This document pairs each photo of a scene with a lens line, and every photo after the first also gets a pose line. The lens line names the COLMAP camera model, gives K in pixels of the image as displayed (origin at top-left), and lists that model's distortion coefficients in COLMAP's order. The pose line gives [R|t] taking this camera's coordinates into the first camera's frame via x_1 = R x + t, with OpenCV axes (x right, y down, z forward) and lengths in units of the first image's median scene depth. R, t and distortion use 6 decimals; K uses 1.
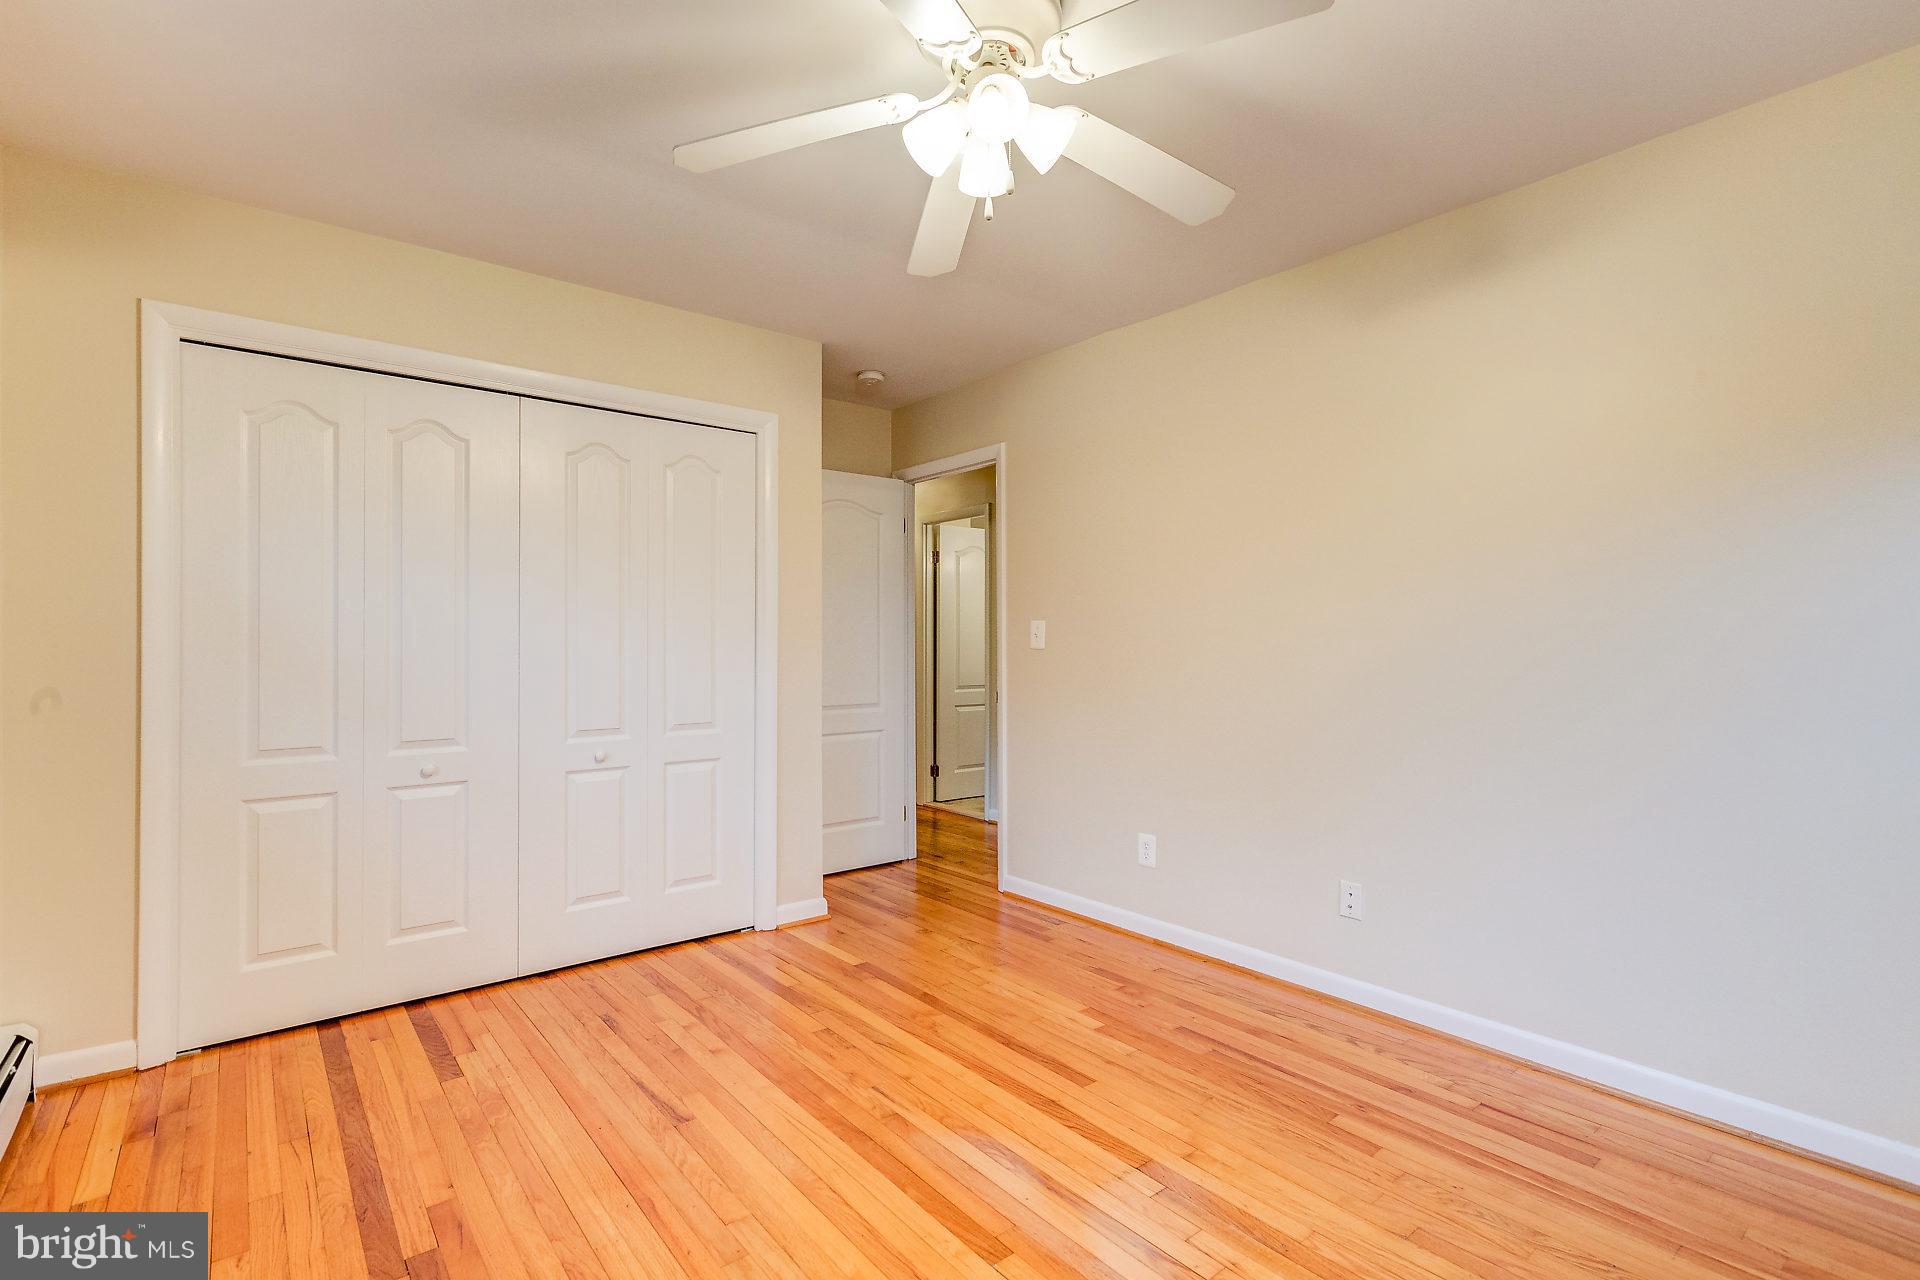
lens RADIAL K [[874.5, 0, 960.0], [0, 874.5, 640.0], [0, 0, 1]] dist [0.000425, -0.000476]
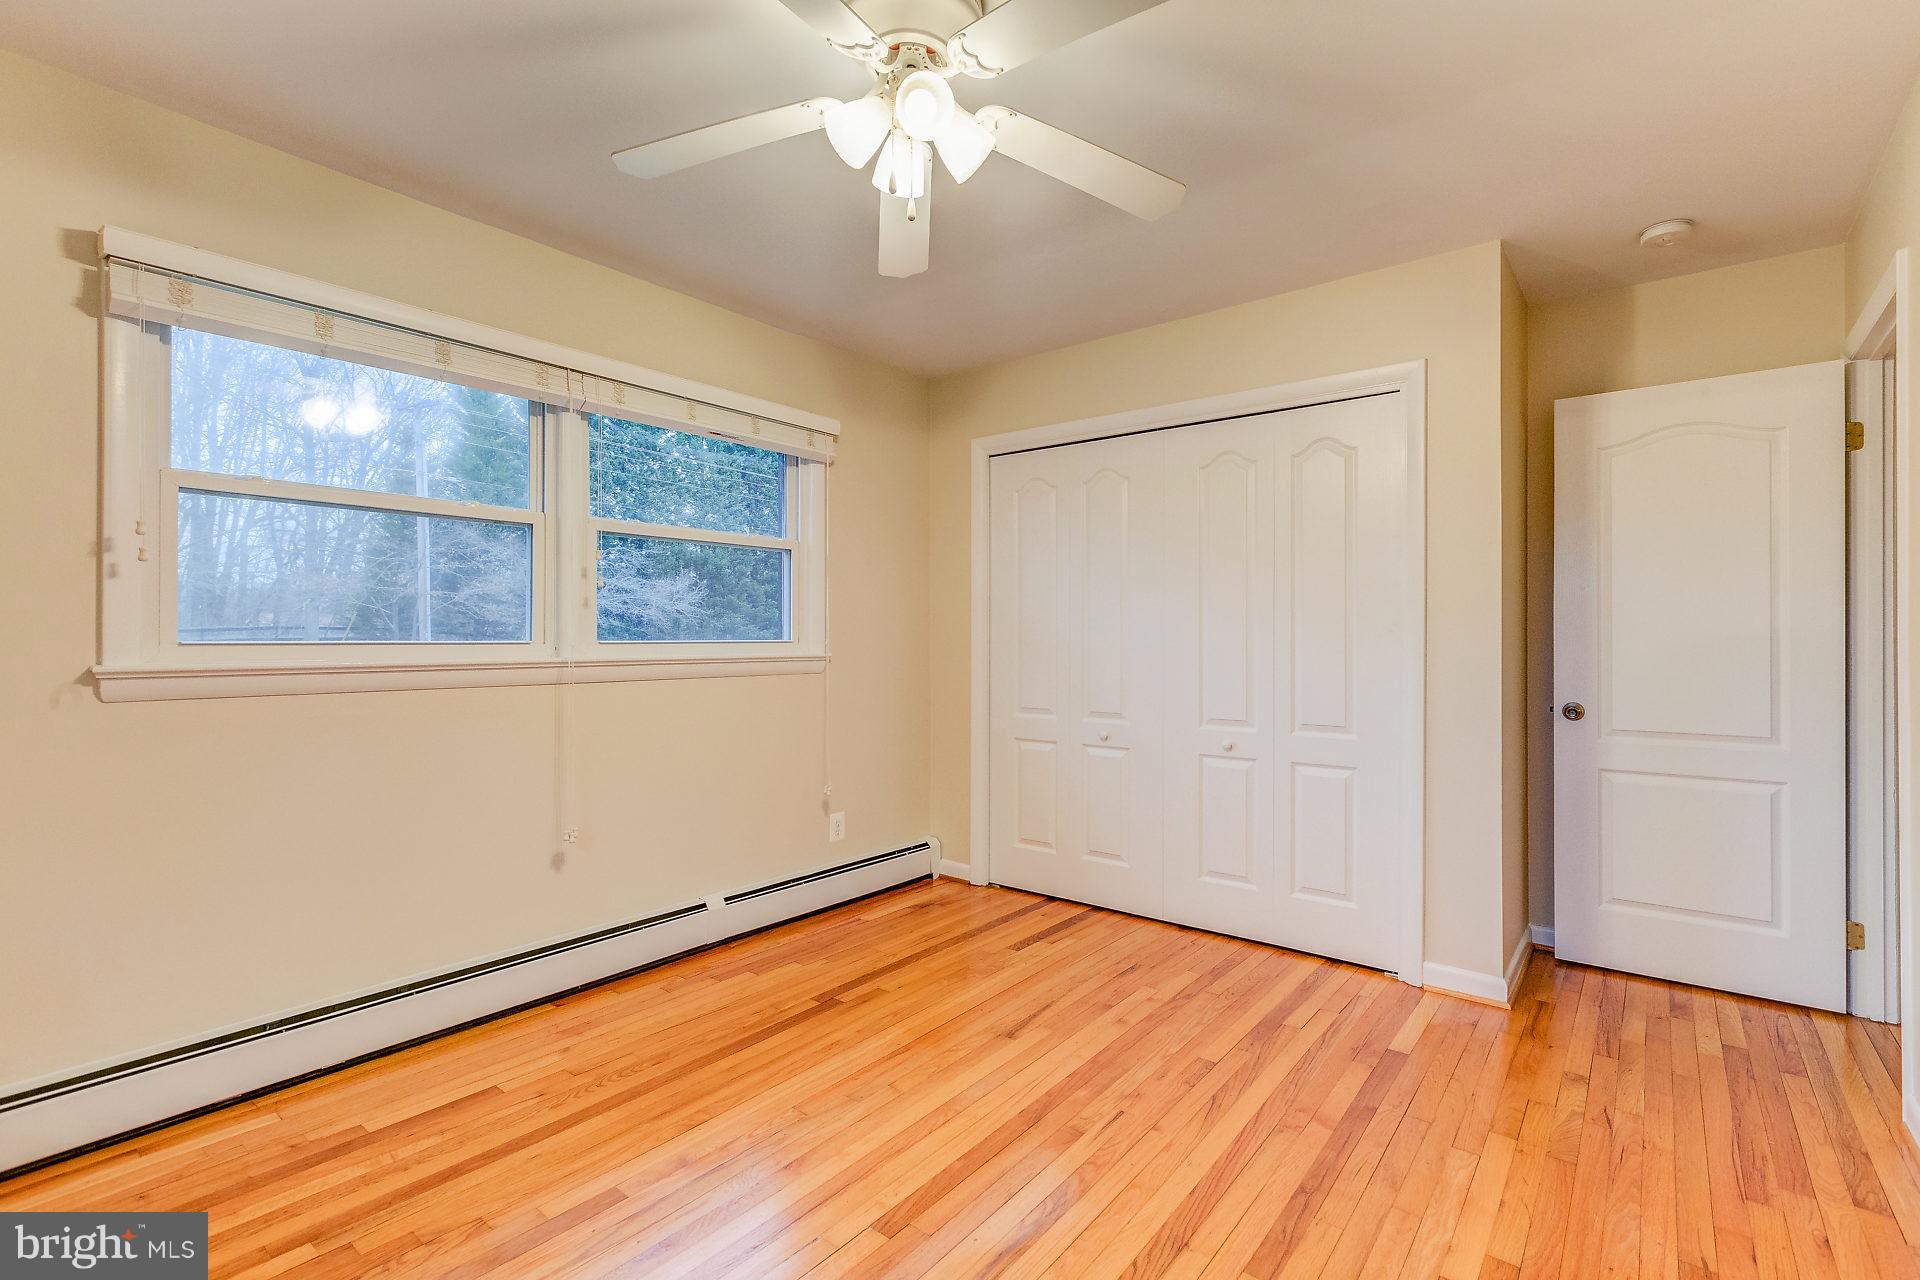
lens RADIAL K [[874.5, 0, 960.0], [0, 874.5, 640.0], [0, 0, 1]] dist [0.000425, -0.000476]
pose [[0.208740, 0.002632, -0.977968, 0.691438], [0.002206, 0.999993, 0.003162, 0.001054], [0.977969, -0.002817, 0.208733, 0.561303]]
